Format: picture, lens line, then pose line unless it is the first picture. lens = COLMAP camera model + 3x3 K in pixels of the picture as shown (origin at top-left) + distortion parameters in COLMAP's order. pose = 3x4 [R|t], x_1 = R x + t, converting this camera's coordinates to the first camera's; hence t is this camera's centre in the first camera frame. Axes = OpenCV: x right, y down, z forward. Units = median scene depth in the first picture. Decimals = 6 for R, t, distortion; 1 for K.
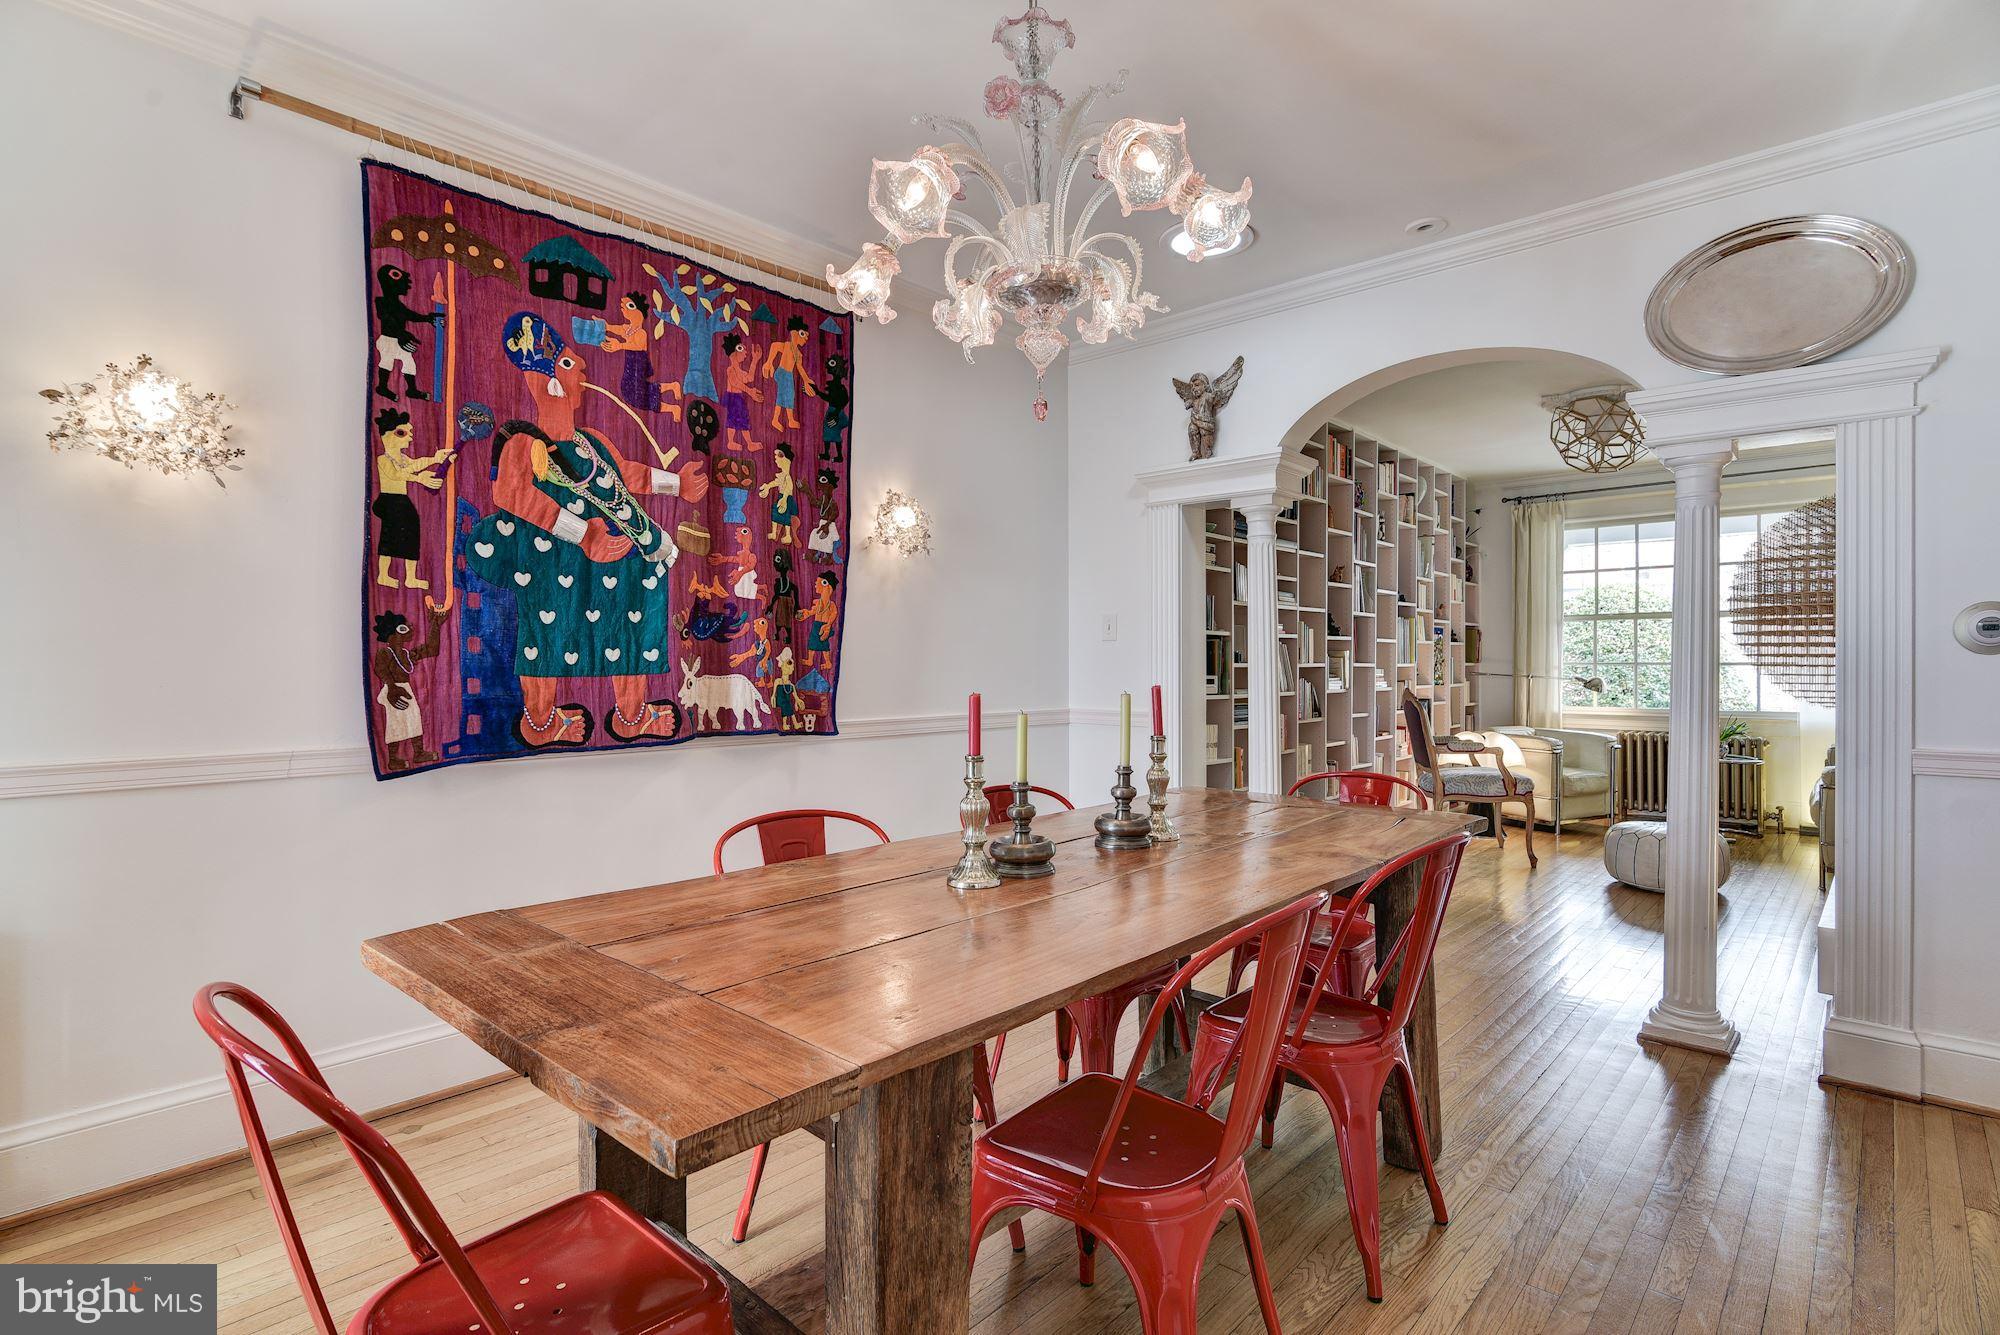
lens RADIAL K [[1006.9, 0, 996.7], [0, 1006.9, 663.4], [0, 0, 1]] dist [-0.003441, -0.000943]
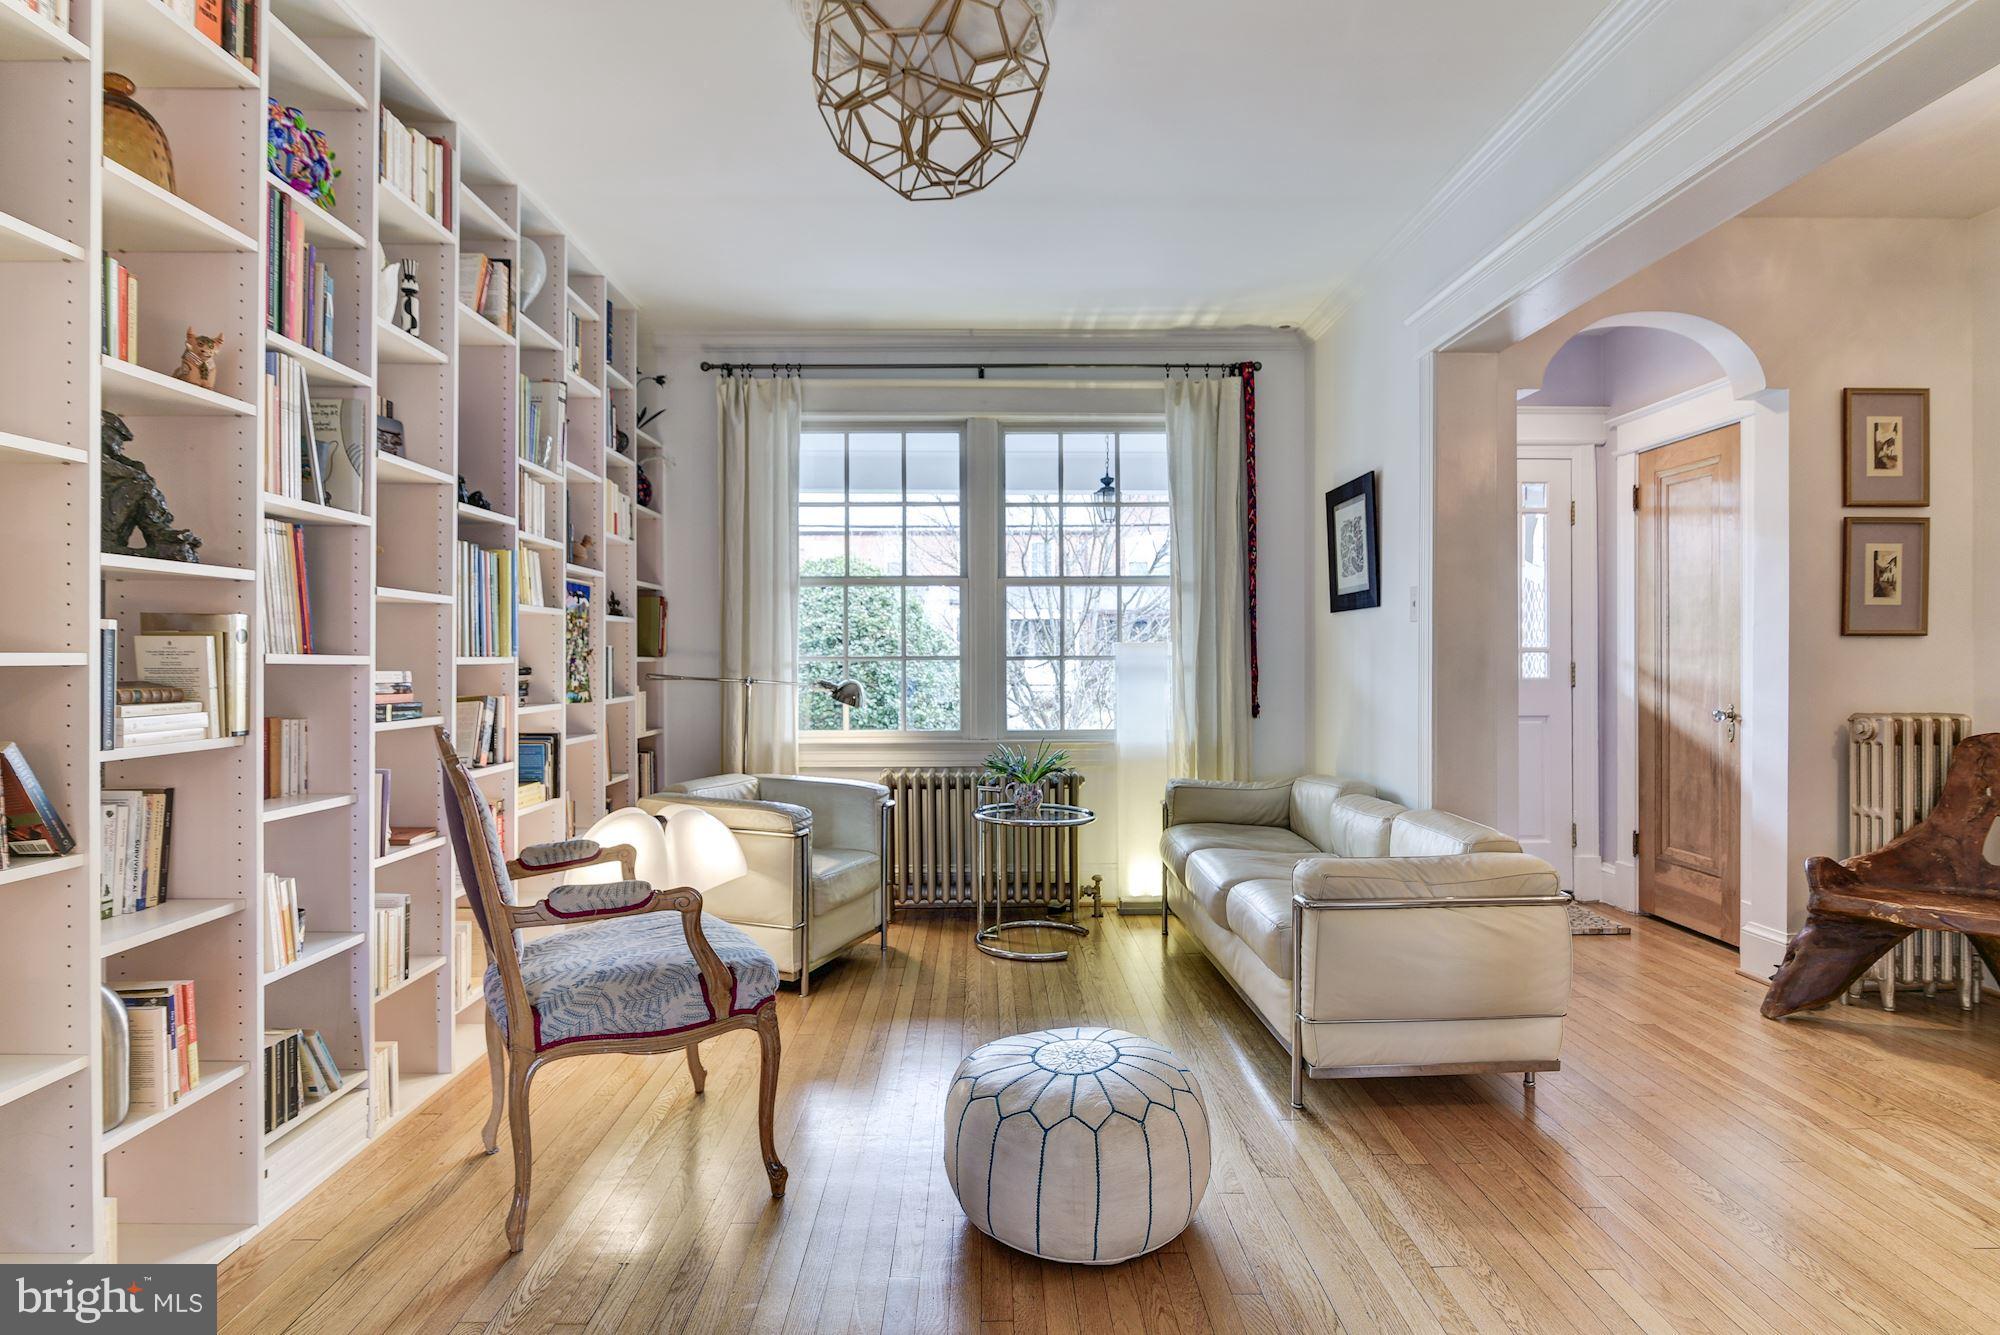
lens RADIAL K [[1006.9, 0, 996.7], [0, 1006.9, 663.4], [0, 0, 1]] dist [-0.003441, -0.000943]
pose [[0.733848, -0.004133, 0.679301, 0.258292], [0.002886, 0.999991, 0.002966, 0.001967], [-0.679308, -0.000216, 0.733853, 0.509048]]
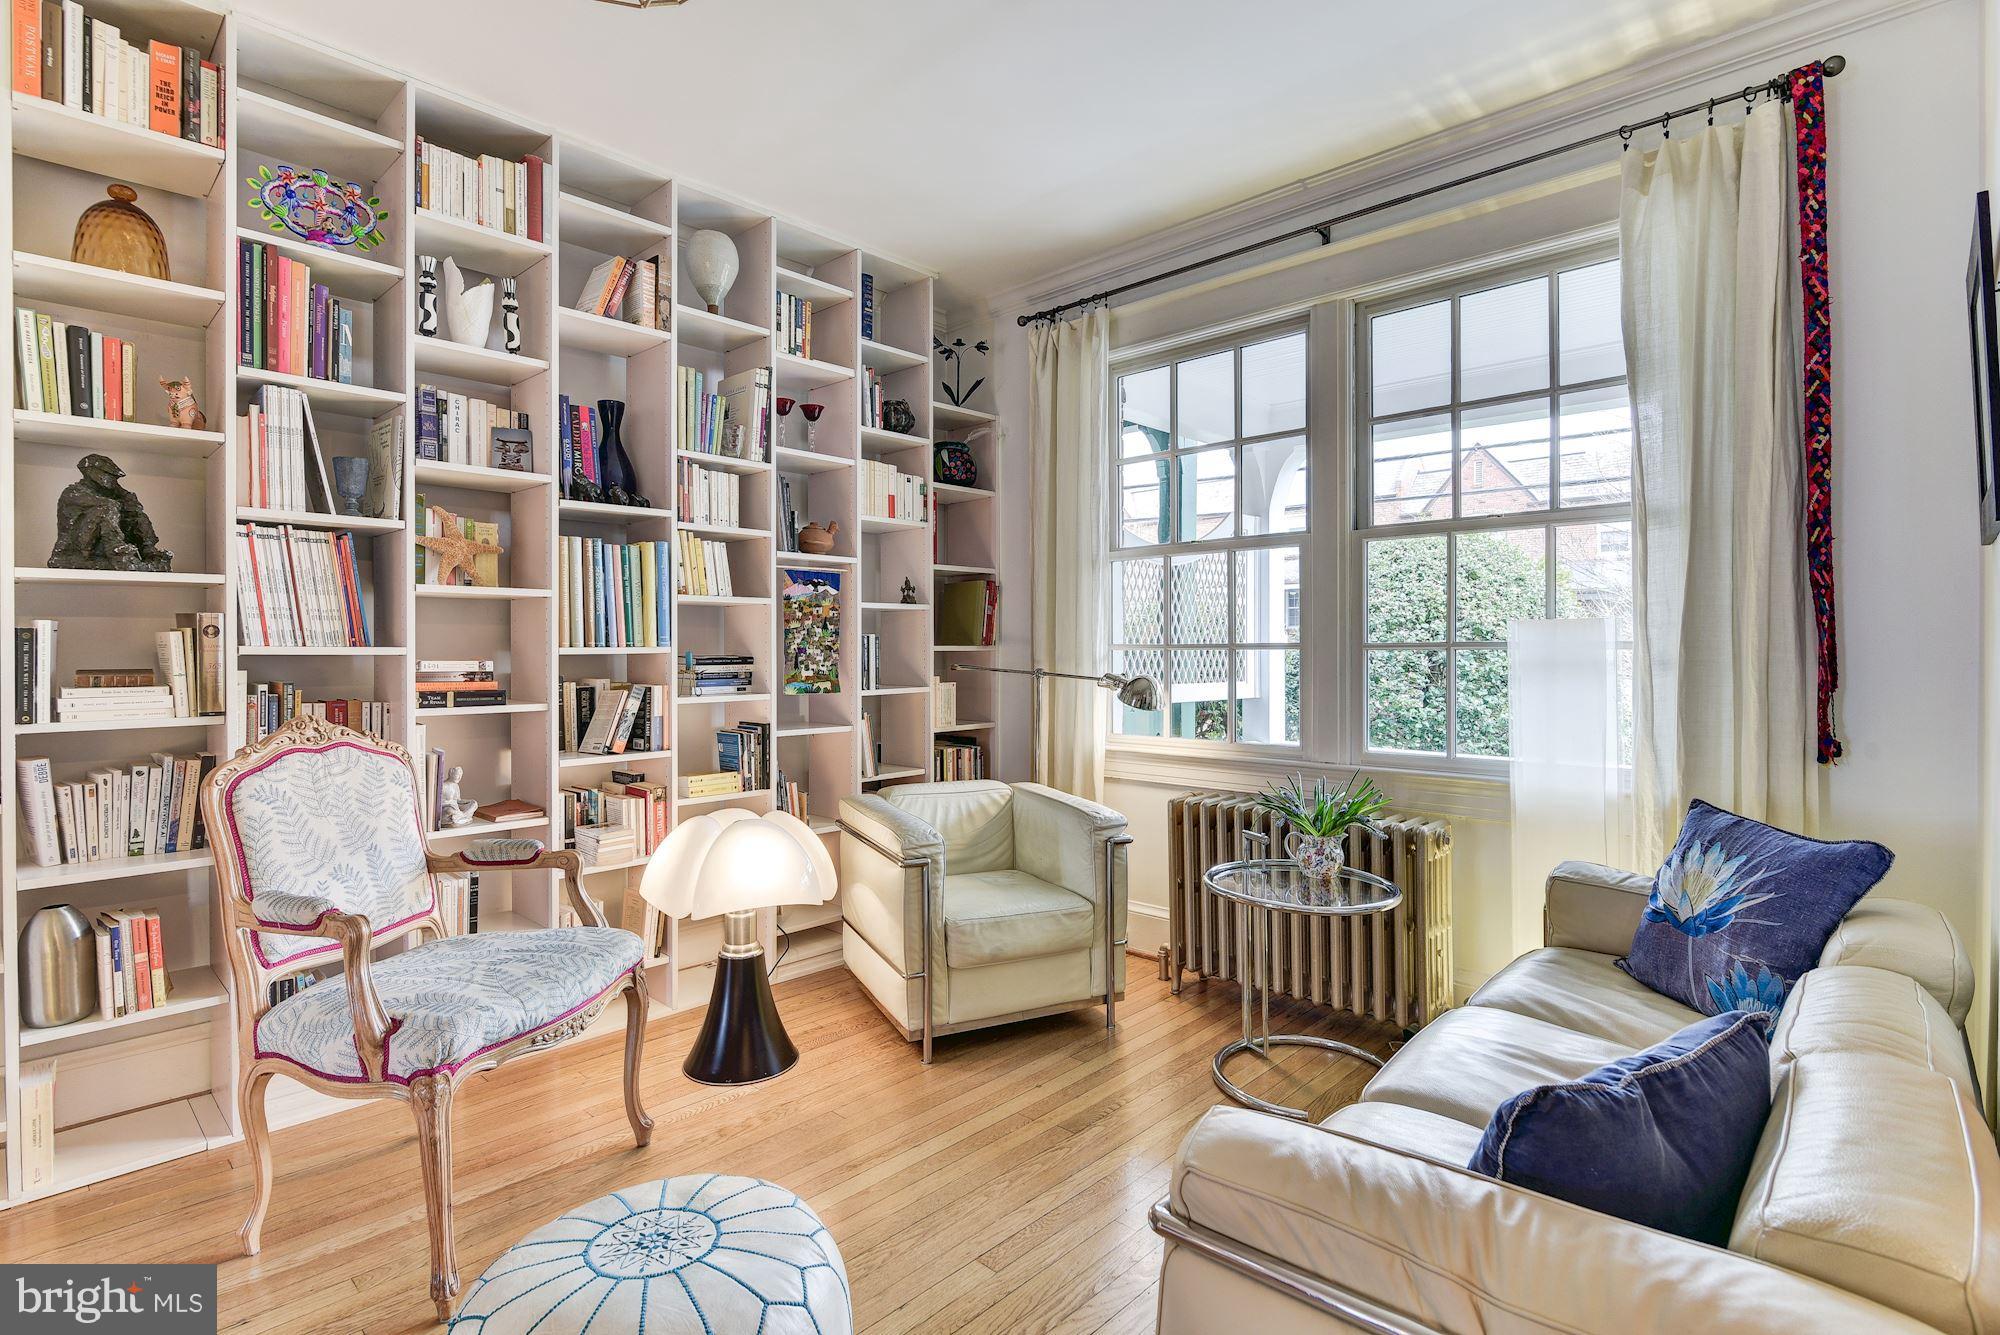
lens RADIAL K [[983.7, 0, 1001.2], [0, 983.7, 651.5], [0, 0, 1]] dist [-0.001185, -0.000384]
pose [[0.999514, -0.003150, -0.031014, 0.541923], [0.003244, 0.999990, 0.002980, 0.001164], [0.031005, -0.003079, 0.999514, 0.541433]]
